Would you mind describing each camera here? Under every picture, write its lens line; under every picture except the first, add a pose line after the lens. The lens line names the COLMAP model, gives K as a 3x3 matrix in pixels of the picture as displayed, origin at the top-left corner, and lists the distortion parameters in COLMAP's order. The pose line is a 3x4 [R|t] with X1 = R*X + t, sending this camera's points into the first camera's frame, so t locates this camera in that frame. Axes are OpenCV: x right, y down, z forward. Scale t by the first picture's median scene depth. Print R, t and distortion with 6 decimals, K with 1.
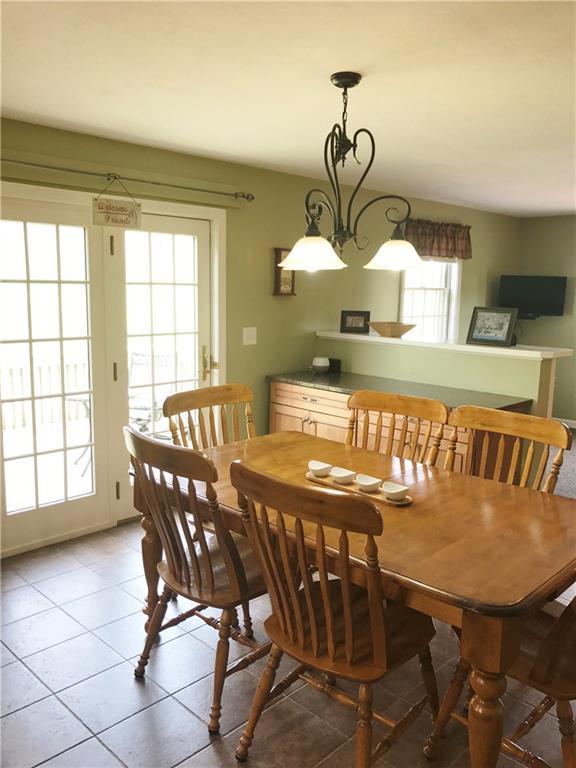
lens RADIAL K [[635.4, 0, 288.0], [0, 635.4, 384.0], [0, 0, 1]] dist [0.008075, -0.041973]
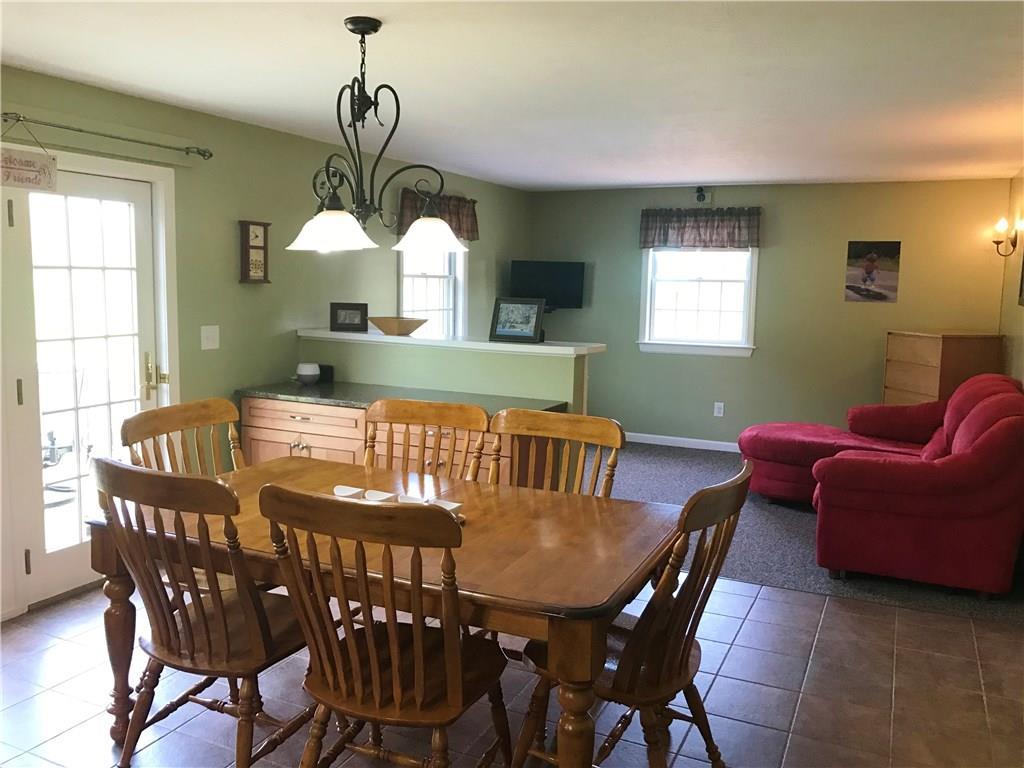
lens RADIAL K [[847.3, 0, 512.0], [0, 847.3, 384.0], [0, 0, 1]] dist [0.008075, -0.041973]
pose [[0.939700, -0.040751, 0.339564, -0.105999], [0.048859, 0.998688, -0.015356, 0.017842], [-0.338493, 0.031021, 0.940457, -0.089182]]
